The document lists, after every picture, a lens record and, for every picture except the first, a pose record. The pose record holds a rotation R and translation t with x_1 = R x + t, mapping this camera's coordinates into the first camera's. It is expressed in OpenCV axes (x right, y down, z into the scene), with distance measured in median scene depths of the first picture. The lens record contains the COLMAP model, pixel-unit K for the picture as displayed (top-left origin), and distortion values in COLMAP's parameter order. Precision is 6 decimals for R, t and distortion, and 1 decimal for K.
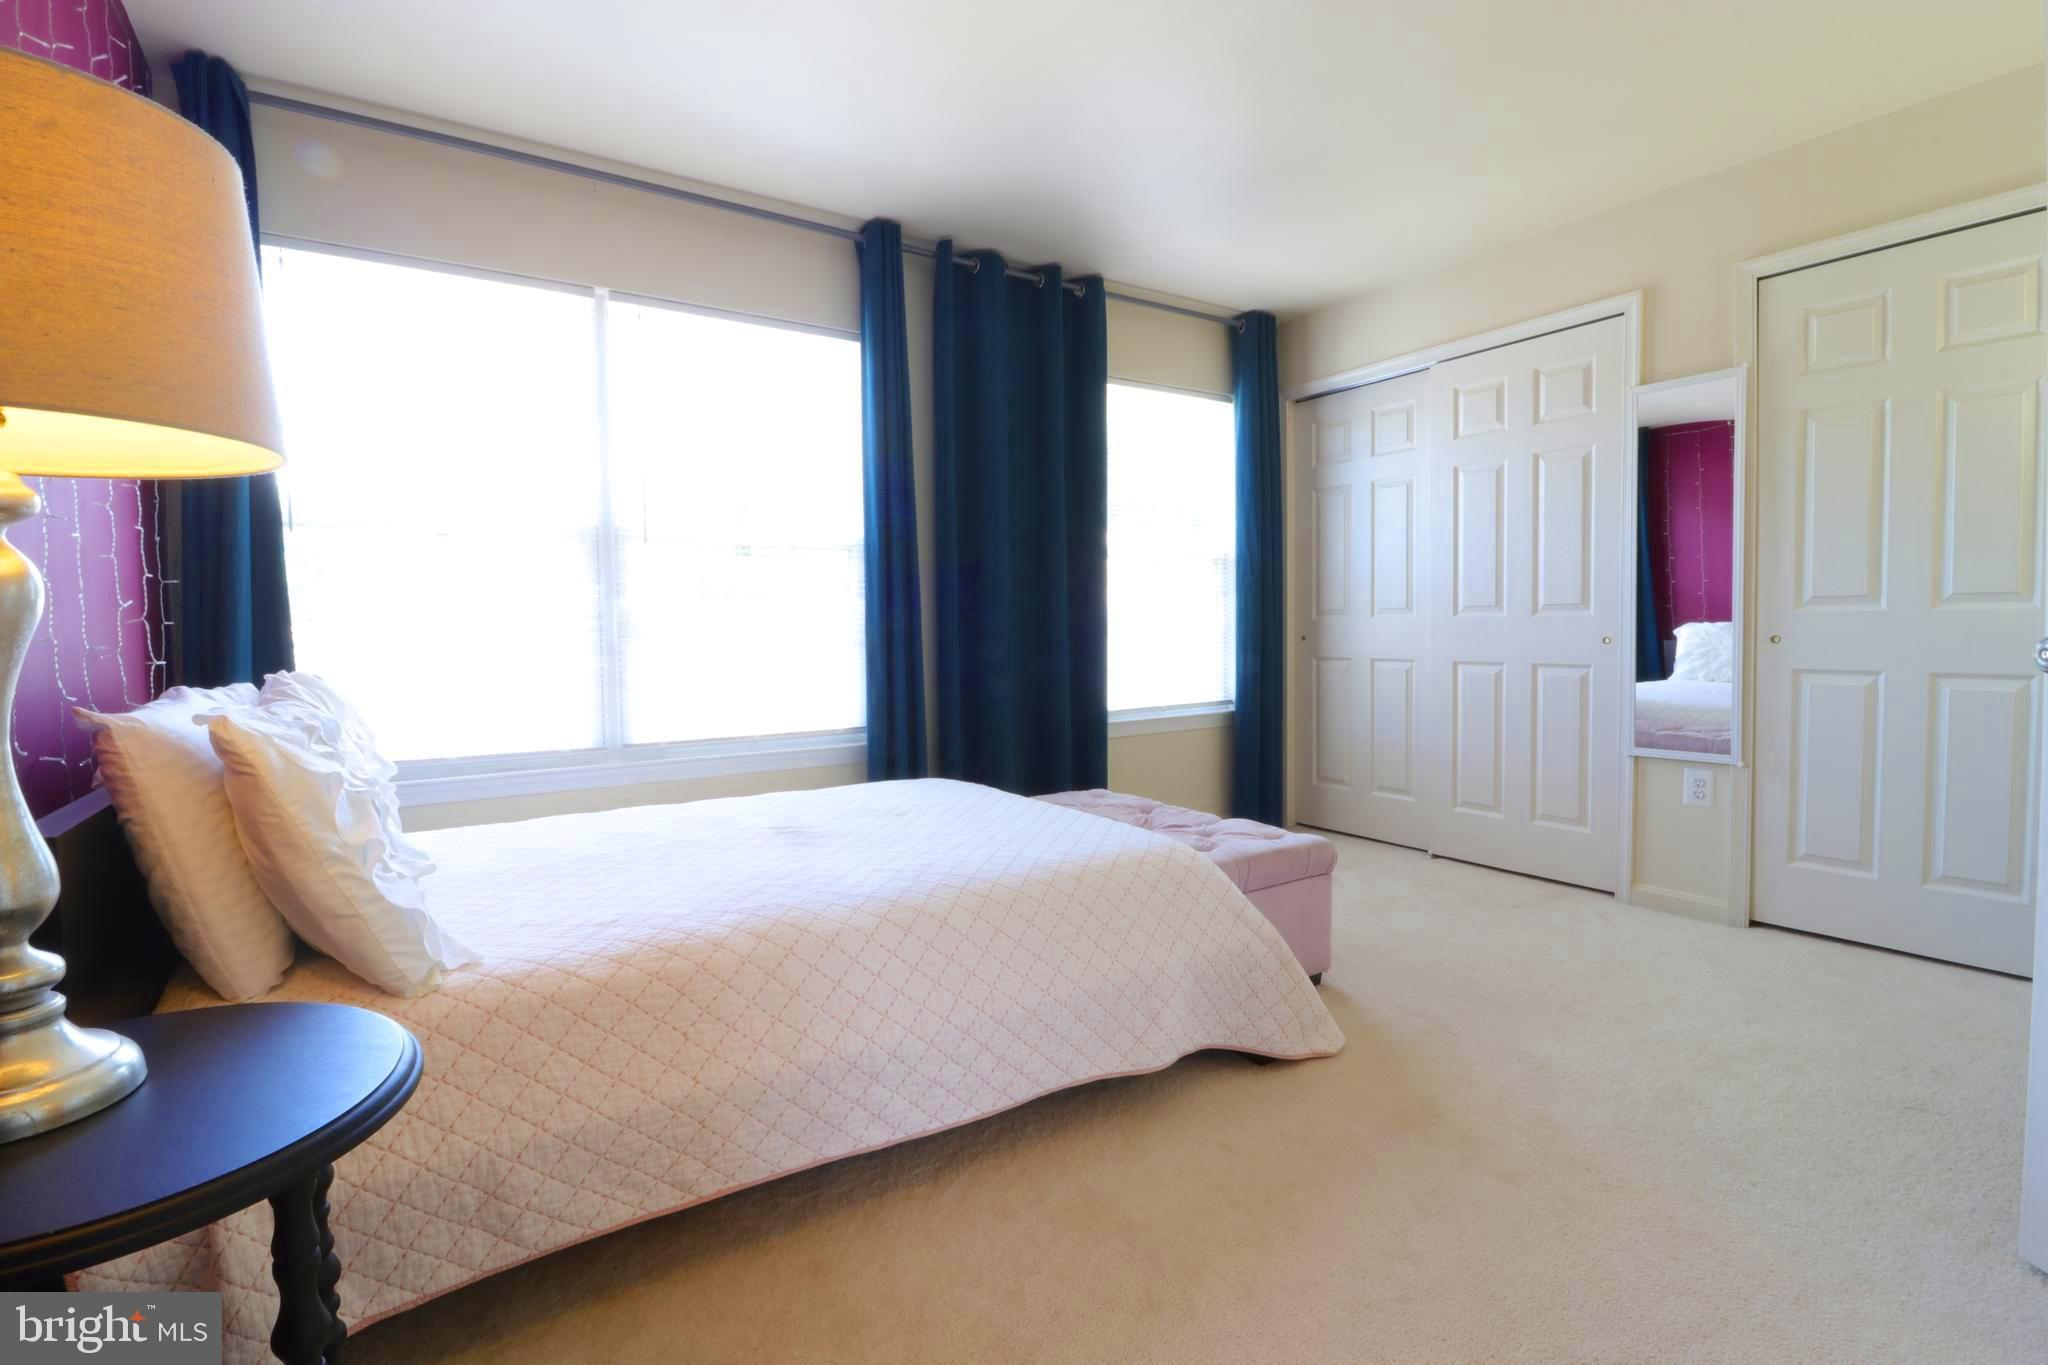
lens RADIAL K [[947.2, 0, 1033.6], [0, 947.2, 668.8], [0, 0, 1]] dist [0.003794, -0.015034]
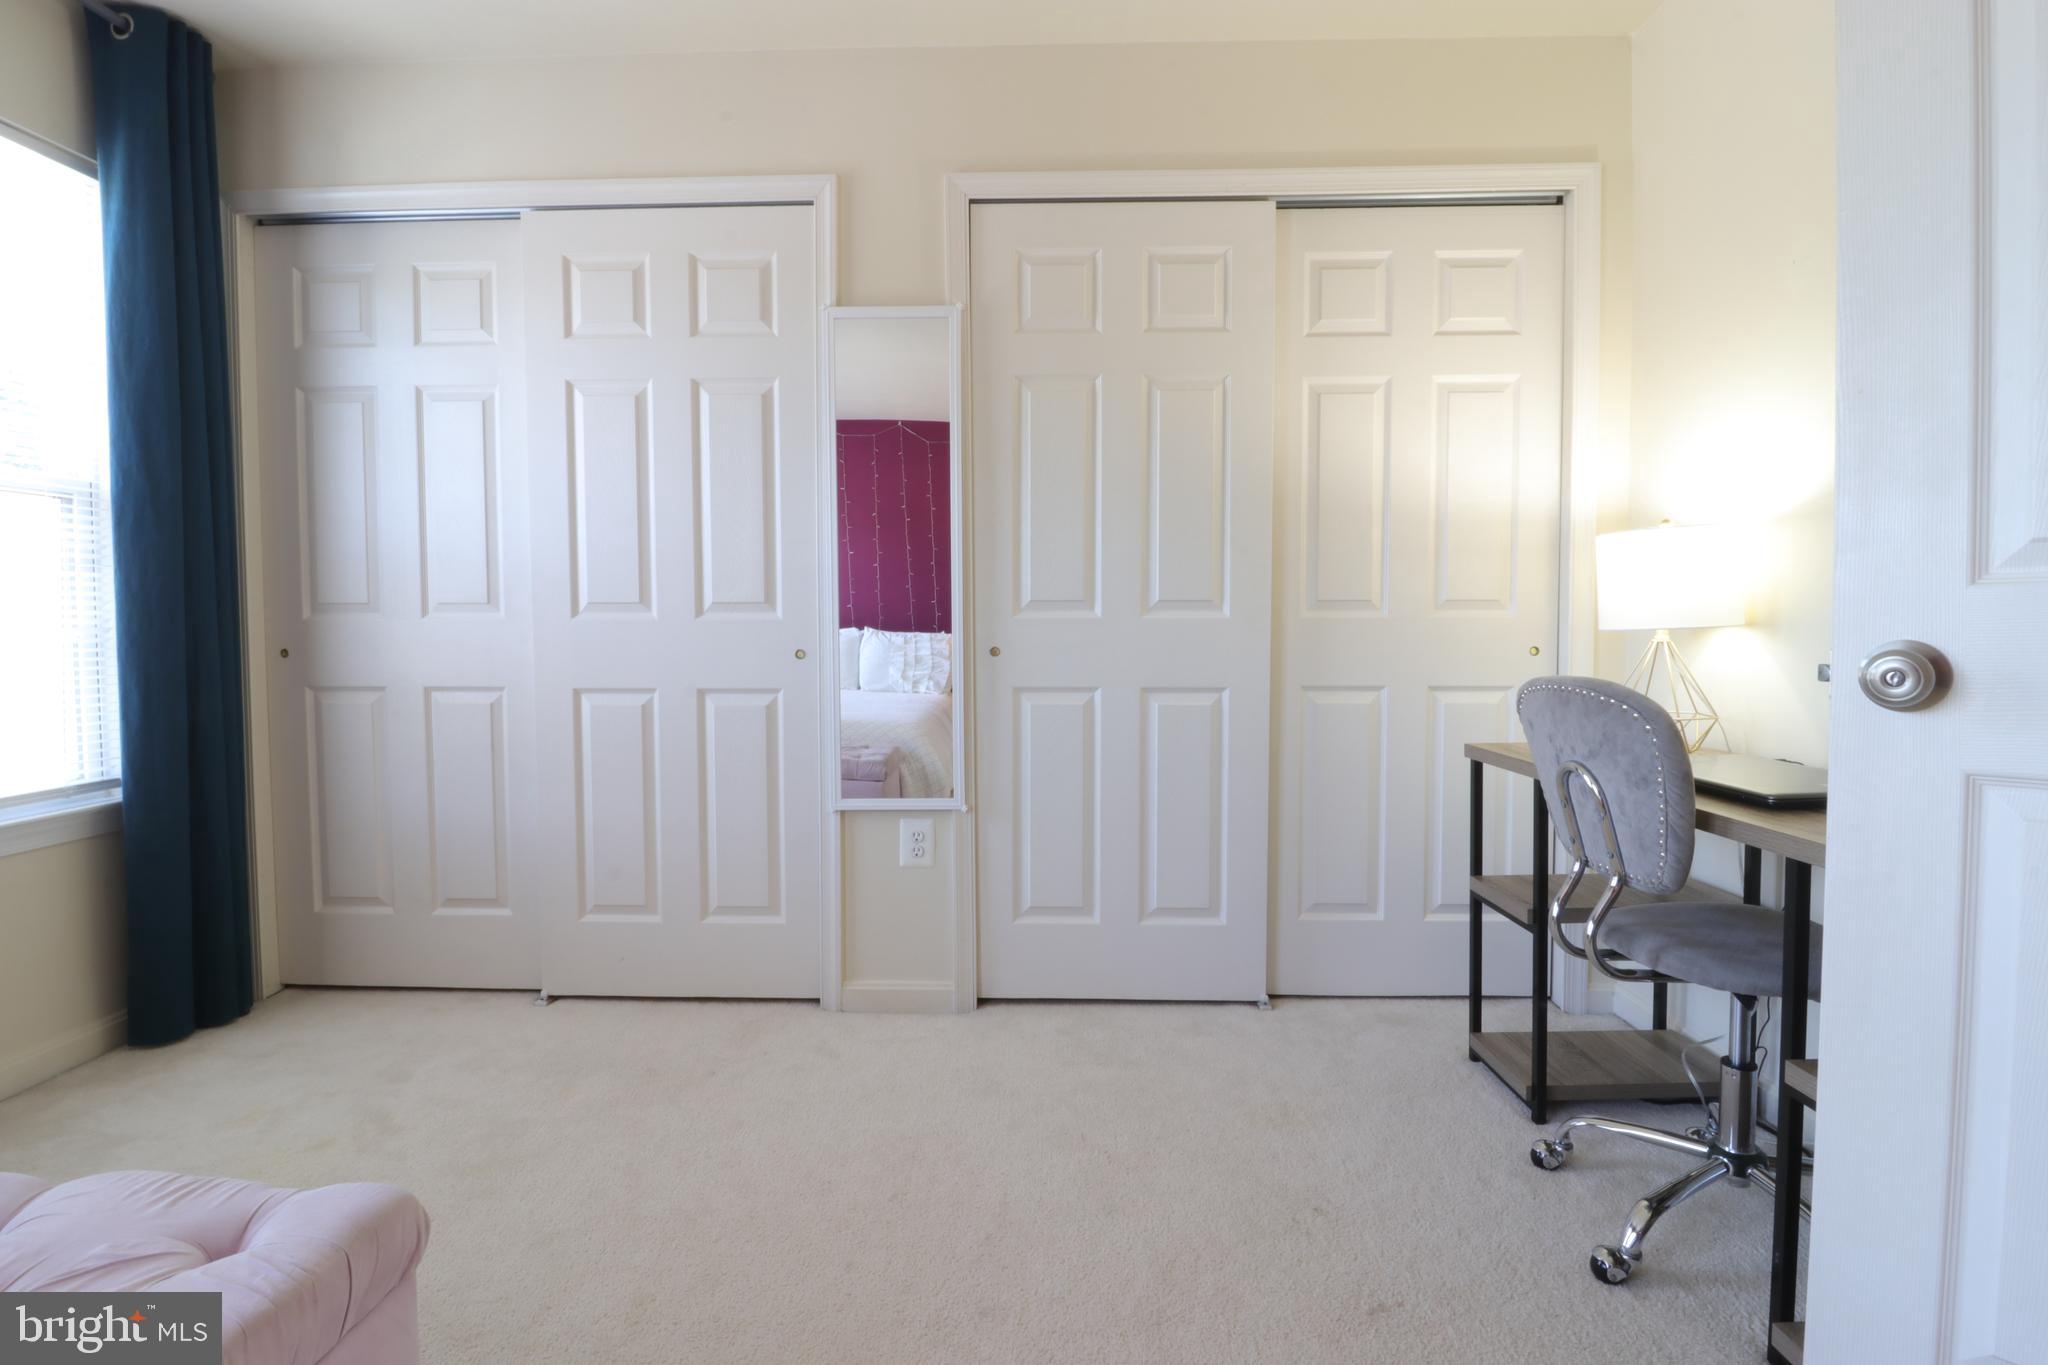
lens RADIAL K [[947.2, 0, 1033.6], [0, 947.2, 668.8], [0, 0, 1]] dist [0.003794, -0.015034]
pose [[0.578660, -0.022745, 0.815252, 0.110794], [0.030991, 0.999502, 0.005888, -0.016310], [-0.814980, 0.021858, 0.579077, 0.406112]]
